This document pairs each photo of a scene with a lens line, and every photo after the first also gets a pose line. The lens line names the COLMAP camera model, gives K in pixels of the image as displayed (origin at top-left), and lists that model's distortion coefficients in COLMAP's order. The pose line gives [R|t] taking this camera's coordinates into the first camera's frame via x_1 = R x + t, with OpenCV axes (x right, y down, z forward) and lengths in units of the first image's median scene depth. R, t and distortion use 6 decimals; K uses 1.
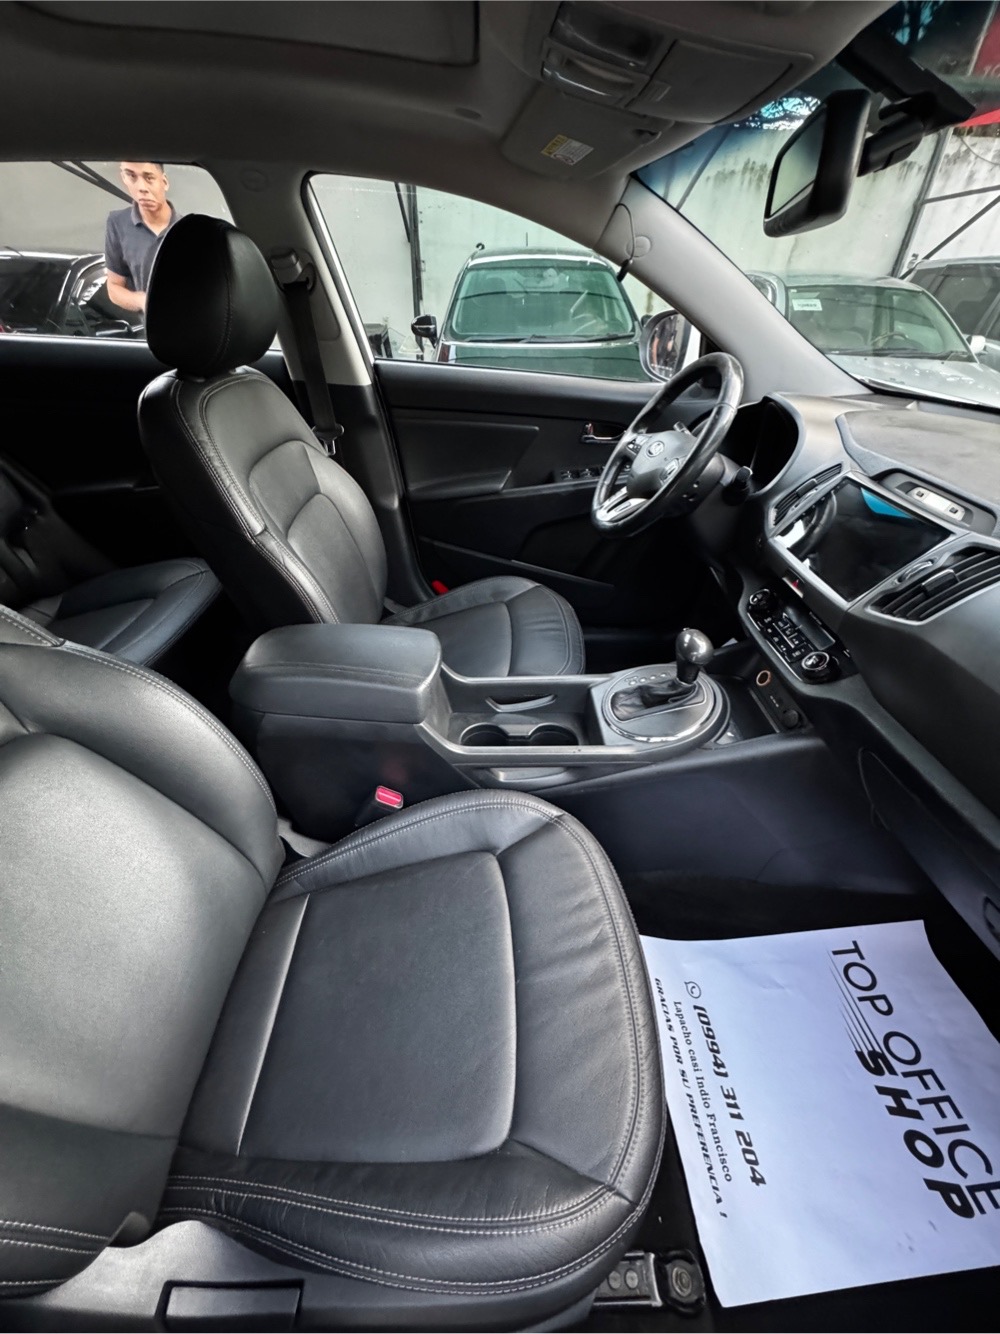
lens RADIAL K [[532.3, 0, 497.6], [0, 532.3, 662.4], [0, 0, 1]] dist [0.000388, 0.000305]
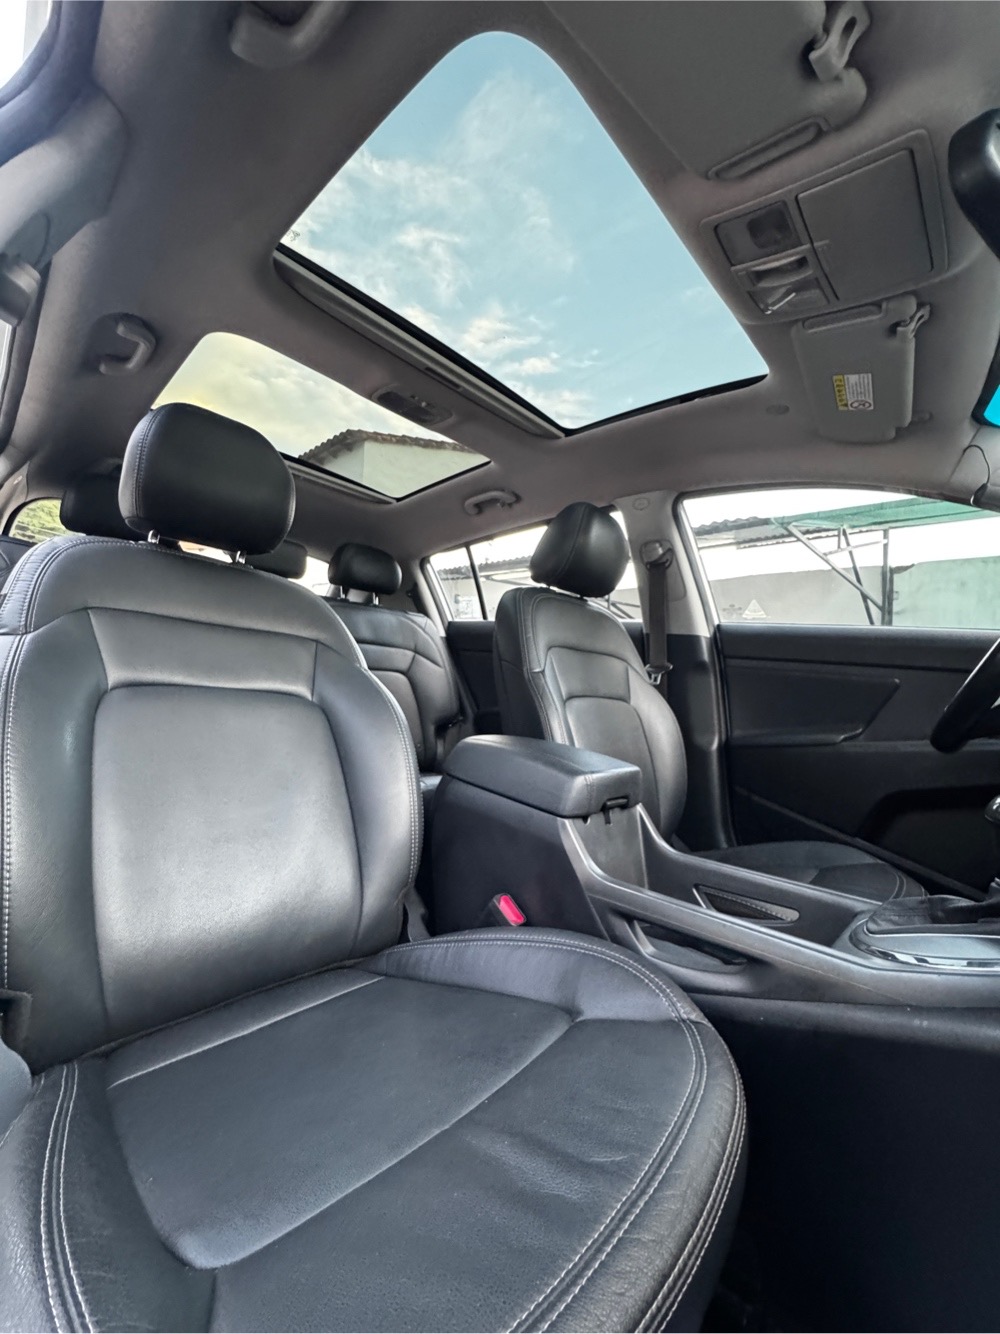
lens RADIAL K [[532.3, 0, 503.1], [0, 532.3, 665.1], [0, 0, 1]] dist [0.000388, 0.000305]
pose [[0.708644, -0.001146, -0.705565, 0.266258], [-0.450369, 0.769045, -0.453583, 0.243339], [0.543131, 0.639193, 0.544464, 0.216031]]
